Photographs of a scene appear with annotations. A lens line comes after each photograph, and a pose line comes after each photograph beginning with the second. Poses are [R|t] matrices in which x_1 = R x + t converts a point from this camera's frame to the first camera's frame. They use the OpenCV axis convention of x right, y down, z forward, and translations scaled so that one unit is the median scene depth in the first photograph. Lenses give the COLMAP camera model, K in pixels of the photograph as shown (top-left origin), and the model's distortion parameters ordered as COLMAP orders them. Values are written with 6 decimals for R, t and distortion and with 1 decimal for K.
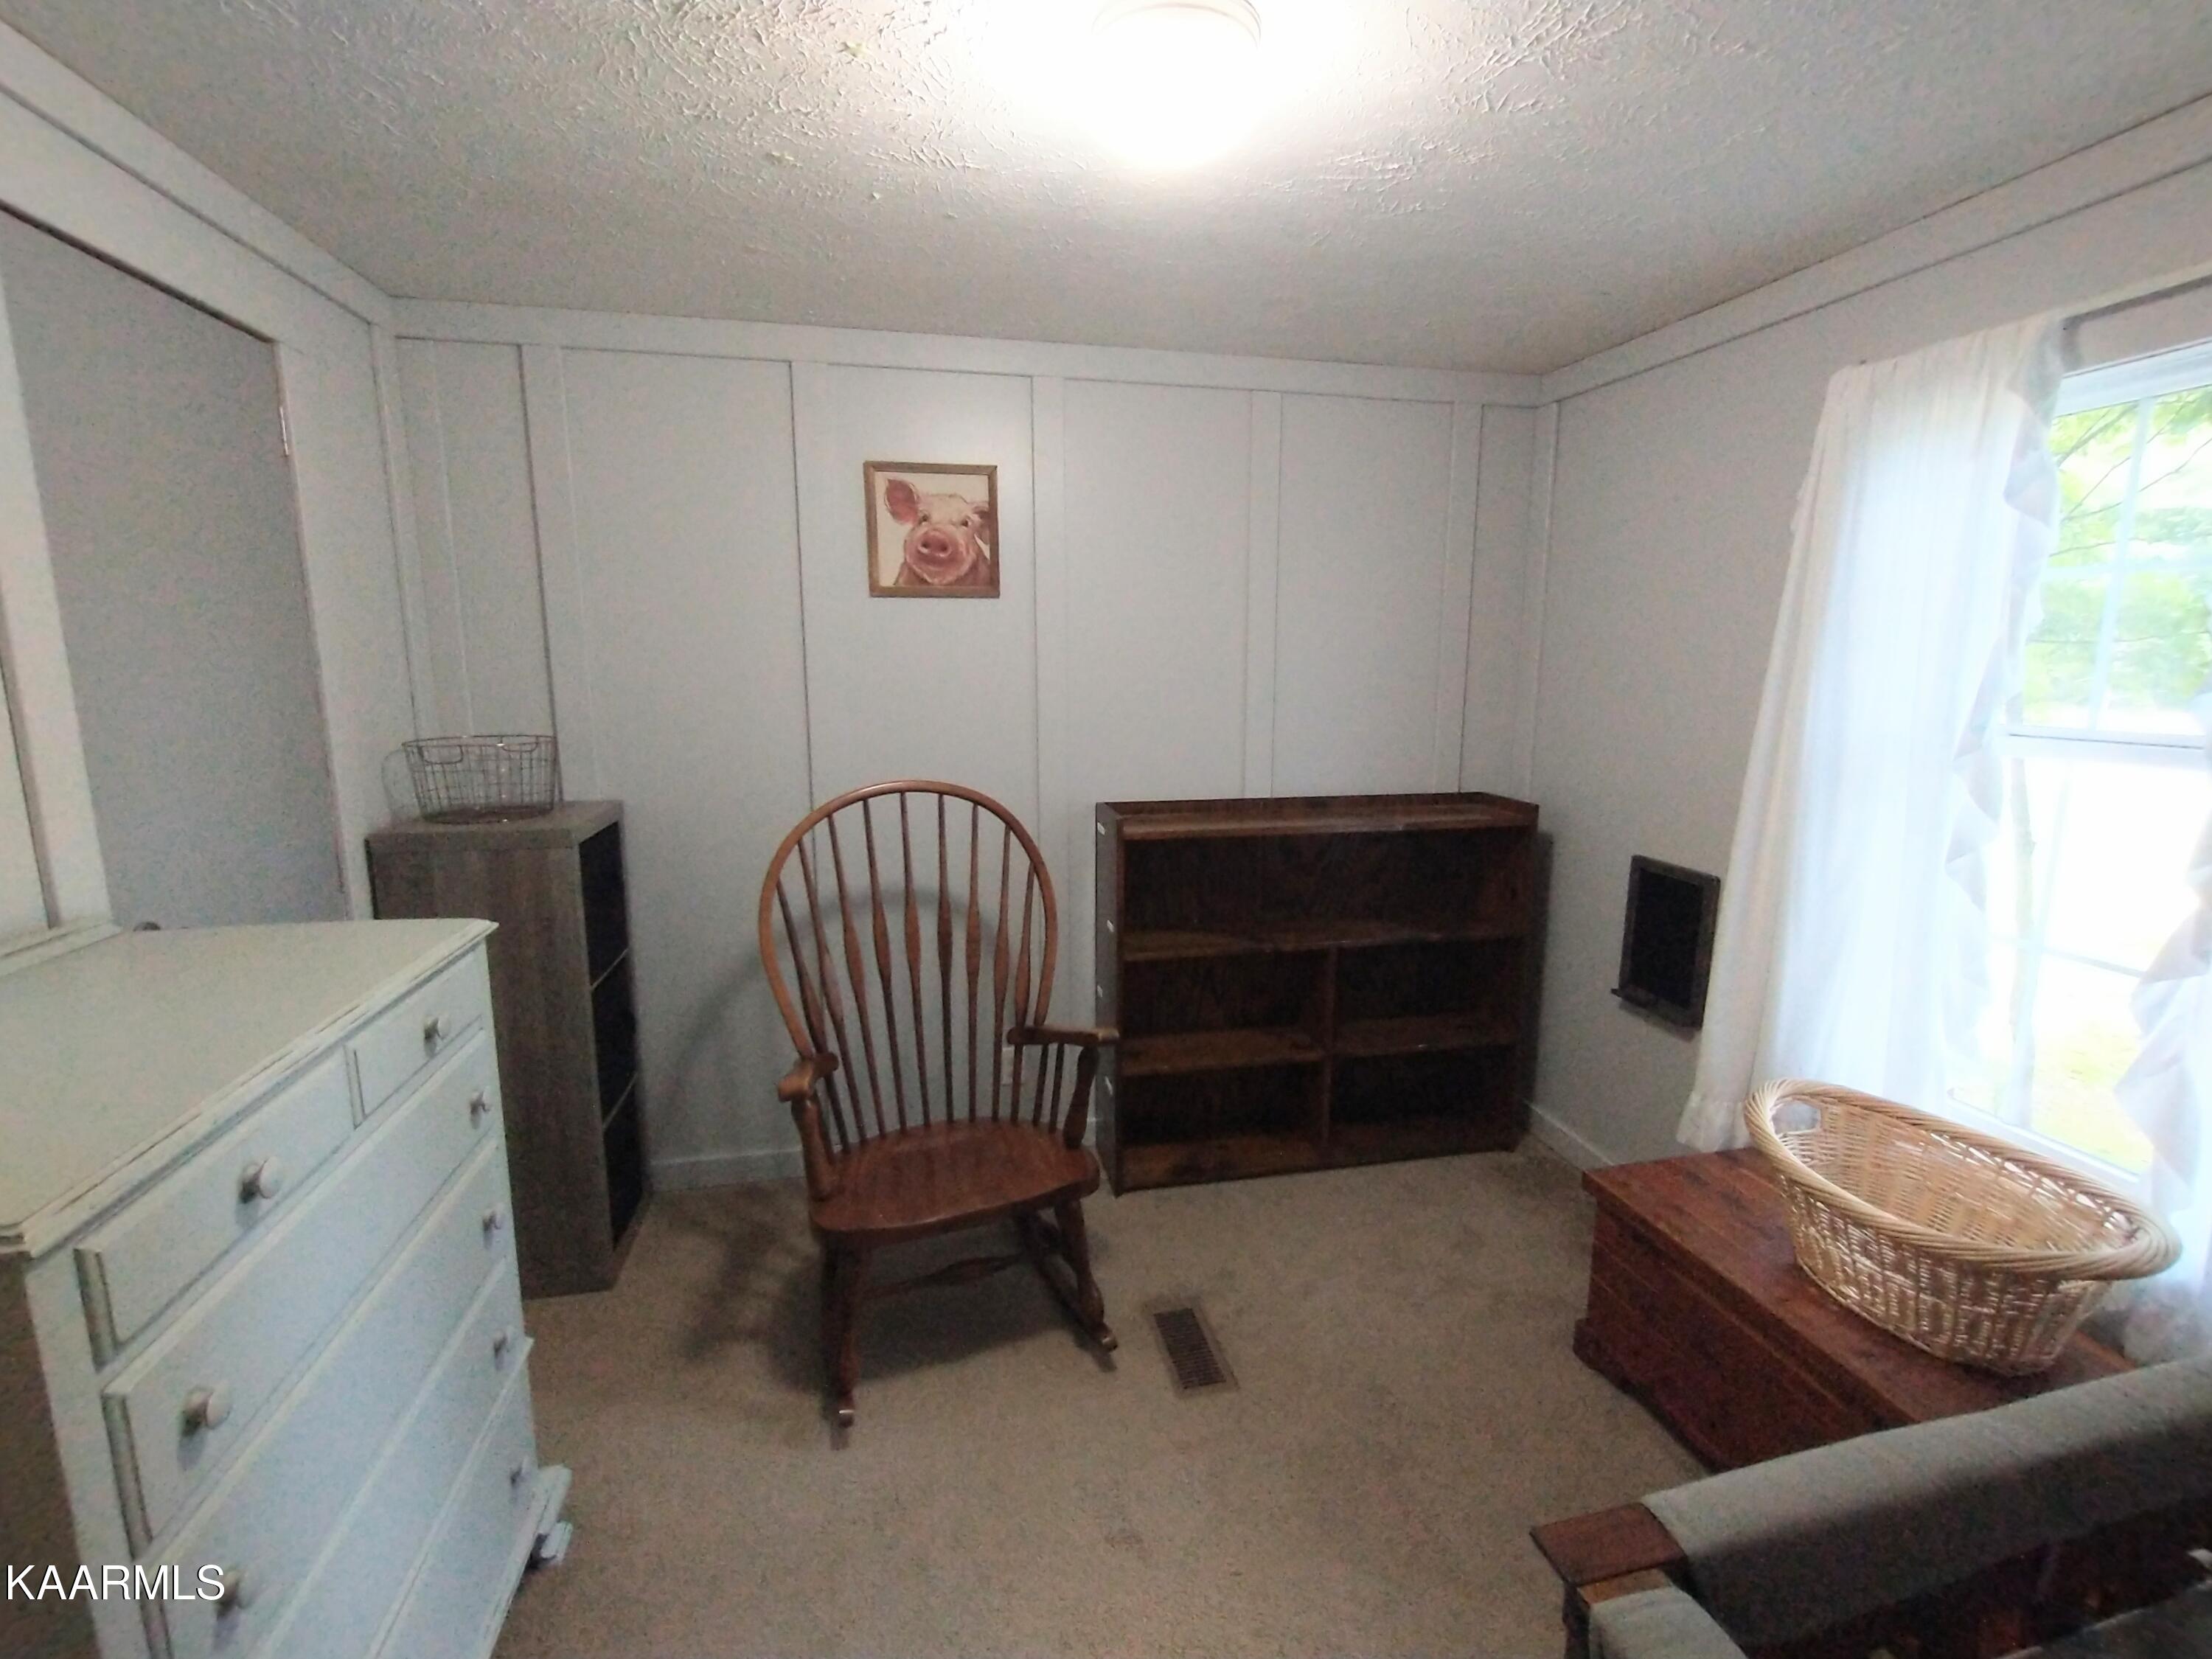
lens RADIAL K [[1000.5, 0, 1107.9], [0, 1000.5, 821.7], [0, 0, 1]] dist [-0.003806, 0.001375]
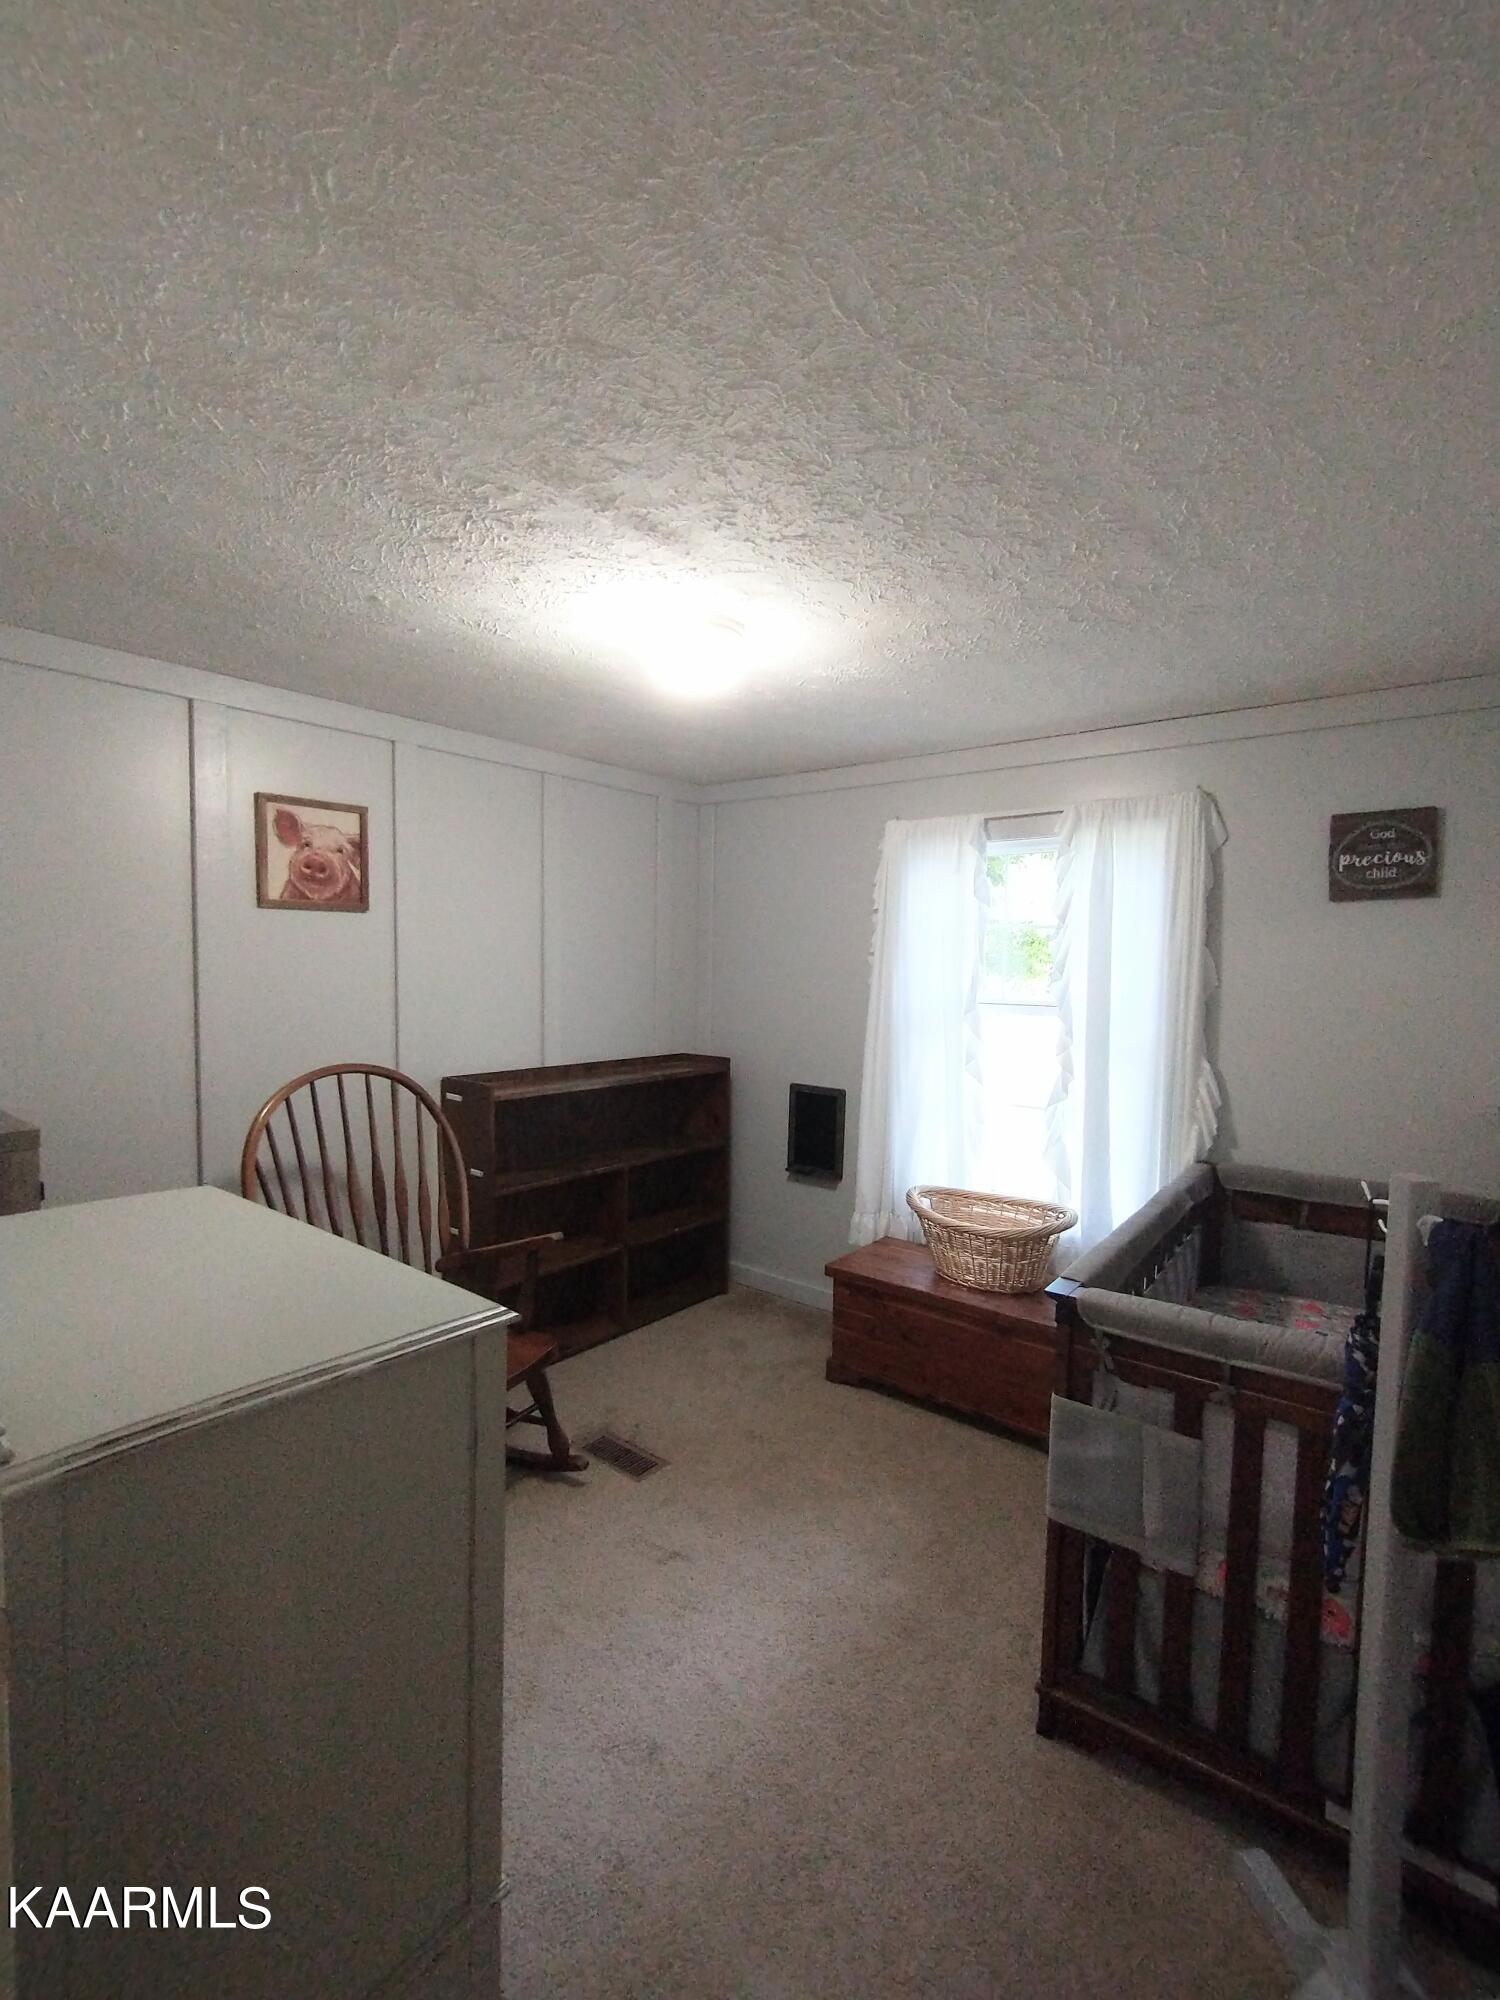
lens RADIAL K [[904.6, 0, 746.5], [0, 904.6, 1012.9], [0, 0, 1]] dist [-0.003806, 0.001375]
pose [[0.783142, -0.027689, 0.621226, -0.446026], [0.091040, 0.993349, -0.070493, 0.016343], [-0.615142, 0.111763, 0.780455, -0.126893]]
